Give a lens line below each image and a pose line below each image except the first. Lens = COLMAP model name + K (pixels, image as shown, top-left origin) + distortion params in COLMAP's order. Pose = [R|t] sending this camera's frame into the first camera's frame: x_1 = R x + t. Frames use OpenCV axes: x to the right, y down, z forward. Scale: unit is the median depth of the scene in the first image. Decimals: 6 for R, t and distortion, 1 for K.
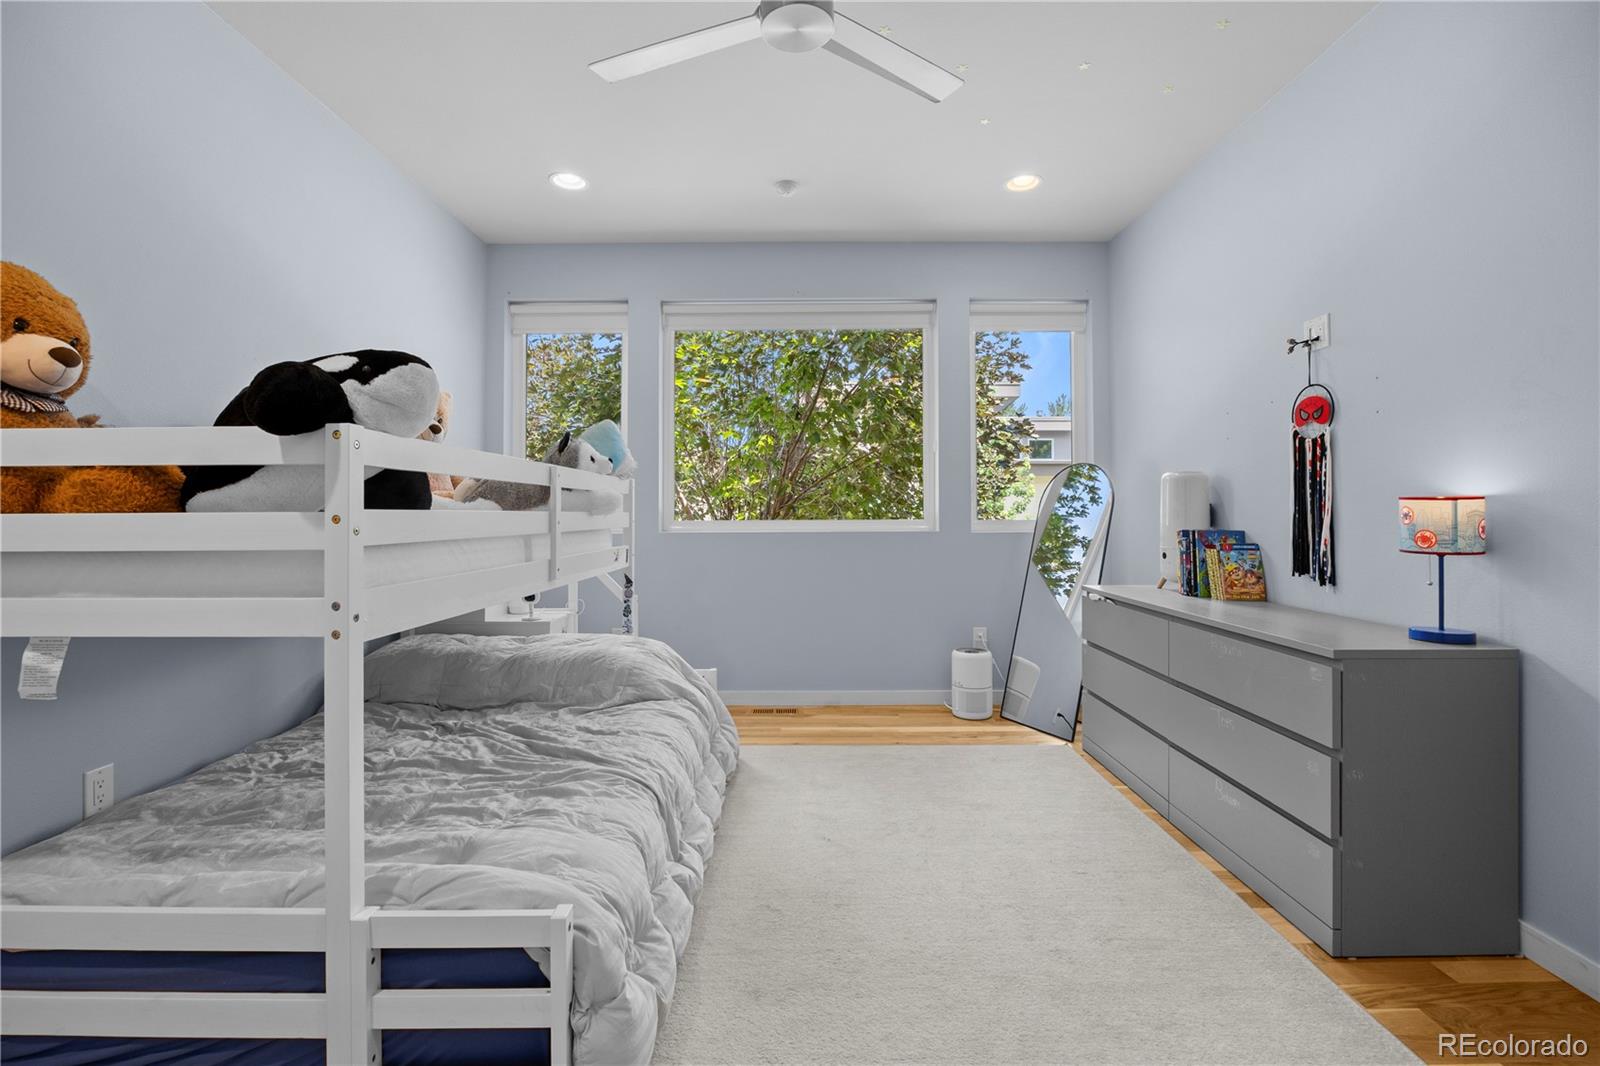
lens RADIAL K [[699.9, 0, 811.3], [0, 699.9, 509.6], [0, 0, 1]] dist [-0.016661, 0.001420]
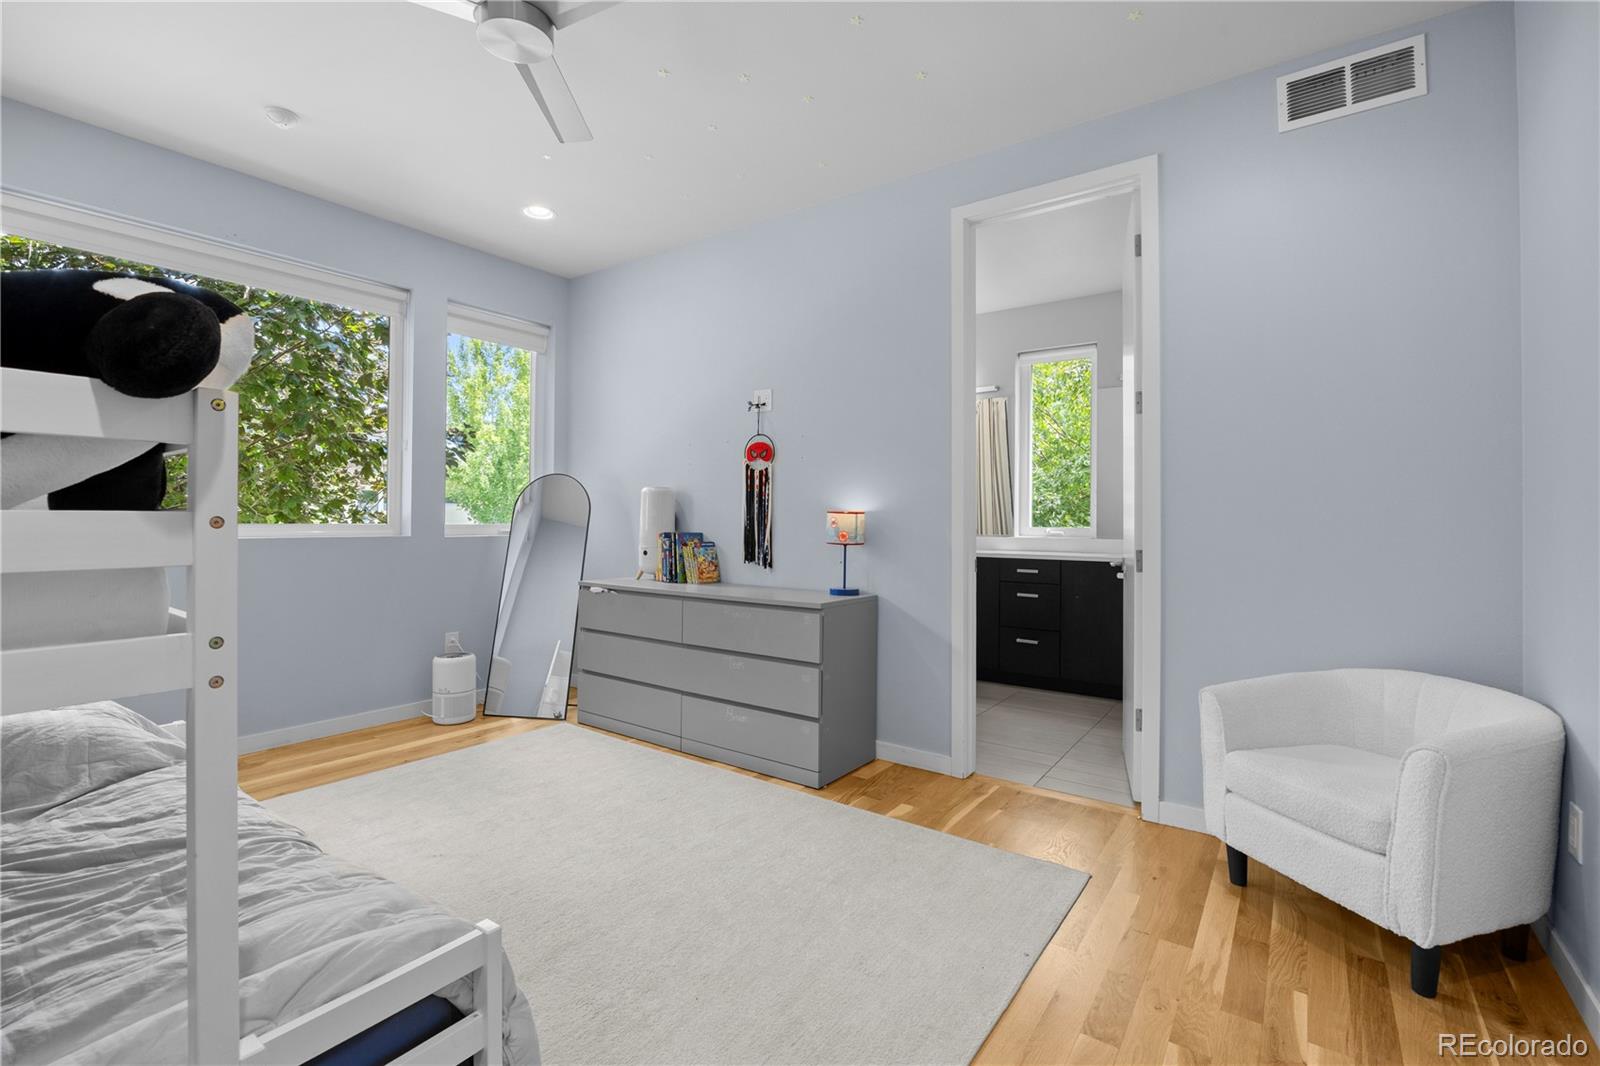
lens RADIAL K [[699.9, 0, 785.5], [0, 699.9, 528.8], [0, 0, 1]] dist [-0.016661, 0.001420]
pose [[0.601238, -0.002884, 0.799065, -0.452809], [-0.013776, 0.999807, 0.013974, 0.001220], [-0.798951, -0.019410, 0.601082, 0.048255]]
